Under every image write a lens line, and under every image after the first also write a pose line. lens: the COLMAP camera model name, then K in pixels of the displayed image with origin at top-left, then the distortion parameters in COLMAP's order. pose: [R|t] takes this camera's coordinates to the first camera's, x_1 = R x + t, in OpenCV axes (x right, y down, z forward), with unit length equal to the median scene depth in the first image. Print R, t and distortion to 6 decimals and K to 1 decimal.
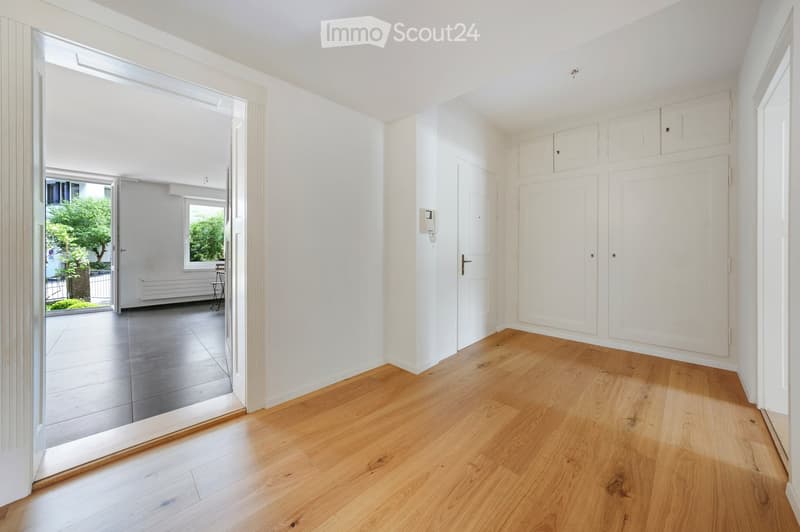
lens RADIAL K [[283.9, 0, 401.0], [0, 283.9, 250.4], [0, 0, 1]] dist [0.001083, 0.000185]
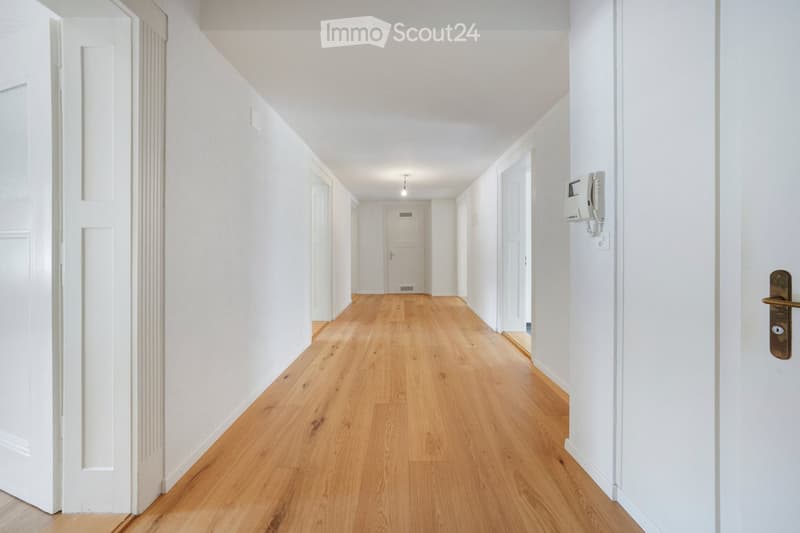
lens RADIAL K [[283.9, 0, 401.0], [0, 283.9, 250.9], [0, 0, 1]] dist [0.001083, 0.000185]
pose [[-0.702032, -0.005899, -0.712121, 0.760774], [-0.007111, 0.999974, -0.001274, 0.000062], [0.712110, 0.004170, -0.702055, 1.172145]]
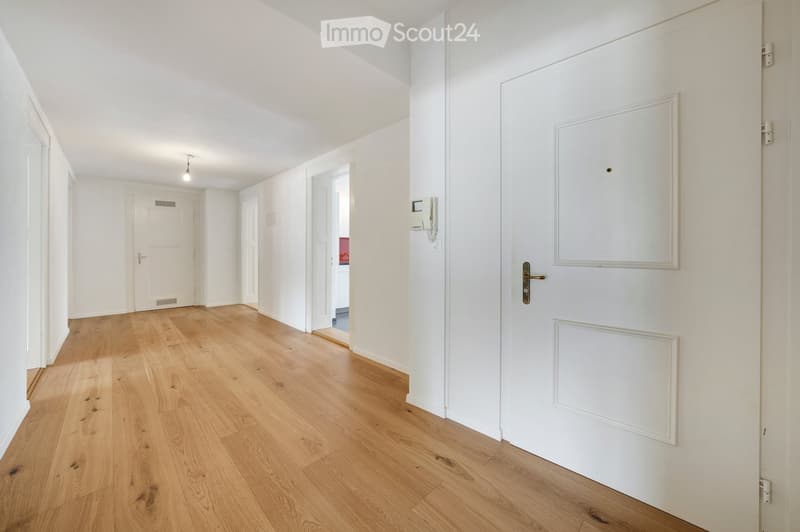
lens RADIAL K [[295.7, 0, 398.2], [0, 295.7, 254.1], [0, 0, 1]] dist [-0.008225, 0.000223]
pose [[-0.003469, 0.000446, -0.999994, 0.917463], [-0.005148, 0.999987, 0.000464, 0.001760], [0.999981, 0.005149, -0.003467, 0.967539]]
